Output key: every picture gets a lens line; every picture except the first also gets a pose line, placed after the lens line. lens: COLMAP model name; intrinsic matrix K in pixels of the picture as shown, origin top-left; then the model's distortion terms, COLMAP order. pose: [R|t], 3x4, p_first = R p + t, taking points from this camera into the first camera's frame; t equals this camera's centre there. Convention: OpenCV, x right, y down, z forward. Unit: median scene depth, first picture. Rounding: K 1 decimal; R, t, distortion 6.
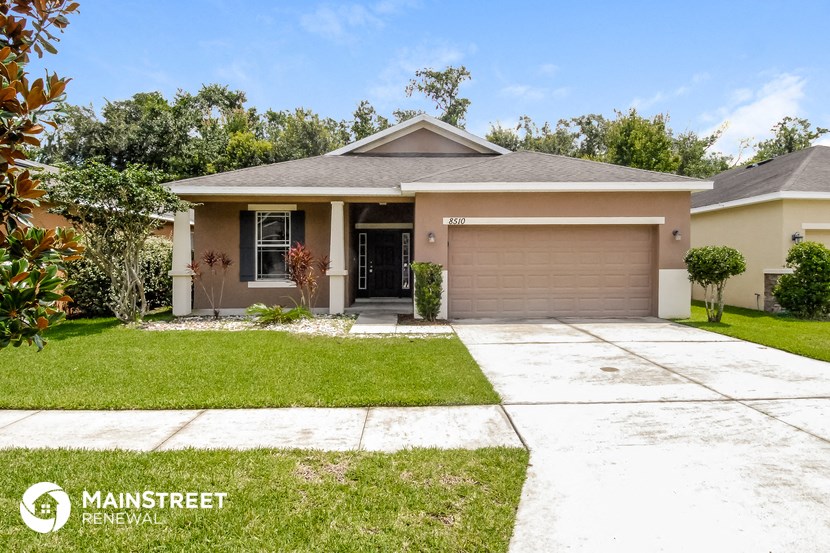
lens RADIAL K [[465.7, 0, 417.5], [0, 465.7, 227.5], [0, 0, 1]] dist [0.000839, 0.000237]
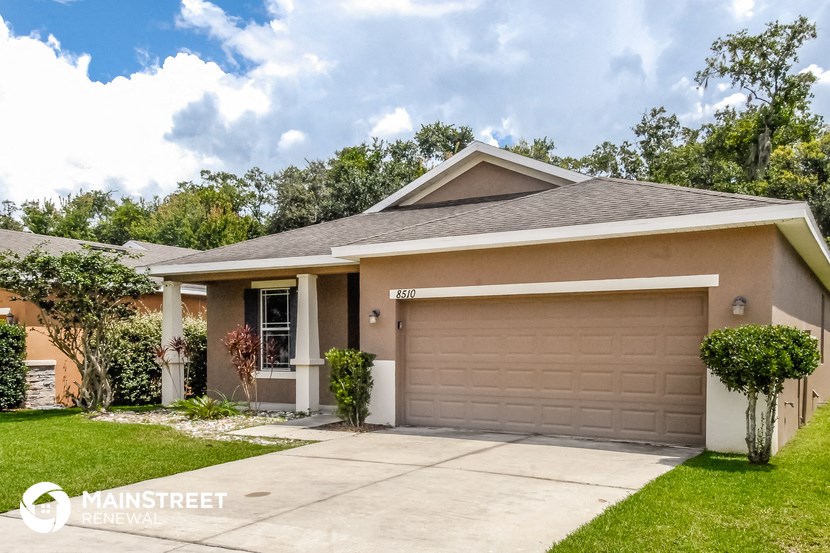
lens RADIAL K [[670.0, 0, 455.5], [0, 670.0, 308.3], [0, 0, 1]] dist [0.102200, 0.001379]
pose [[0.872165, -0.023460, -0.488649, 0.576047], [0.028997, 0.999572, 0.003767, 0.006102], [0.488352, -0.017454, 0.872472, 0.093635]]
